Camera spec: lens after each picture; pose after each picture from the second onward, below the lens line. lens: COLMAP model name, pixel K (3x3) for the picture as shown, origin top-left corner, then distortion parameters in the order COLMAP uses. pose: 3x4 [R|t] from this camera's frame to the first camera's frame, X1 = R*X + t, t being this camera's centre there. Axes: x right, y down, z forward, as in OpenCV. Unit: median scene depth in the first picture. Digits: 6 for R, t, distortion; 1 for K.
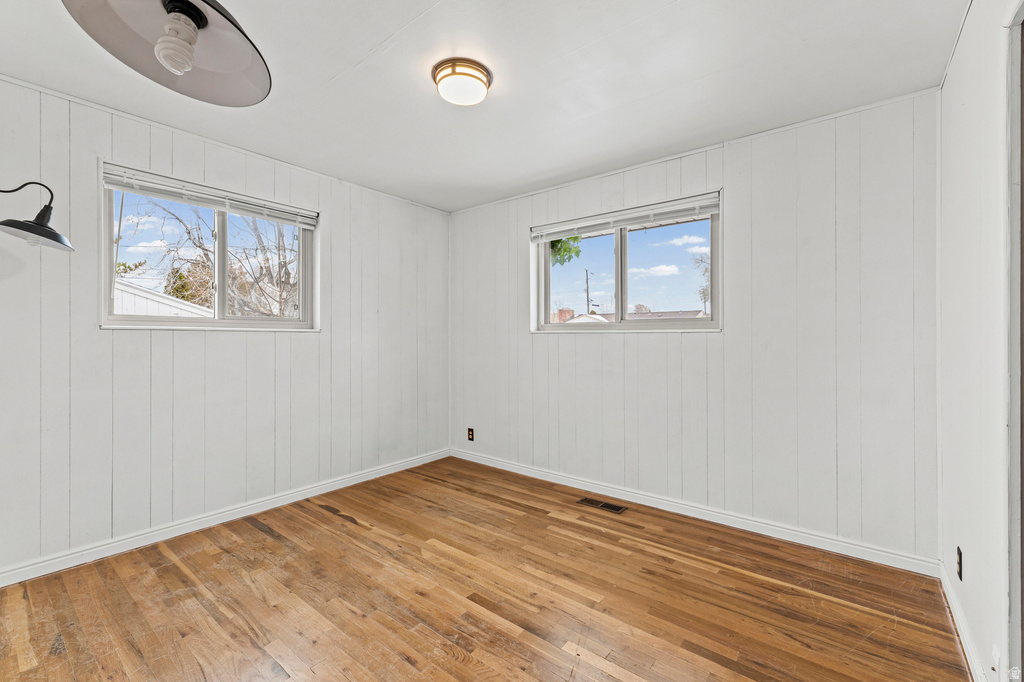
lens RADIAL K [[431.6, 0, 512.3], [0, 431.6, 339.2], [0, 0, 1]] dist [0.006556, 0.000103]
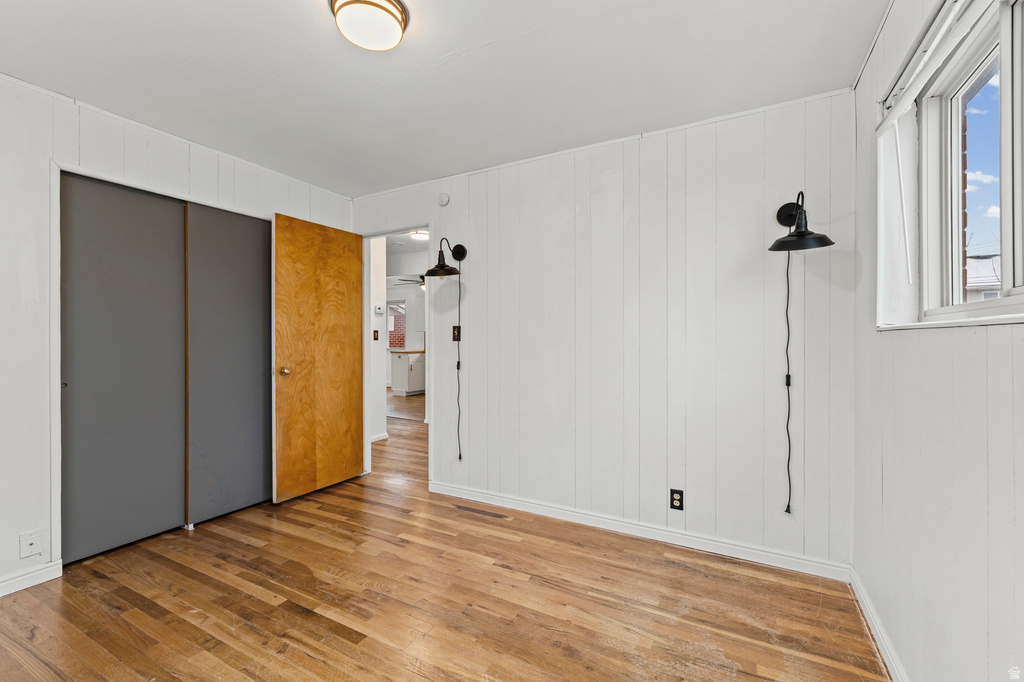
lens RADIAL K [[431.6, 0, 512.7], [0, 431.6, 339.3], [0, 0, 1]] dist [0.006556, 0.000103]
pose [[-0.984414, -0.004464, -0.175808, -0.242528], [-0.003882, 0.999986, -0.003656, -0.002082], [0.175822, -0.002916, -0.984418, 1.935729]]
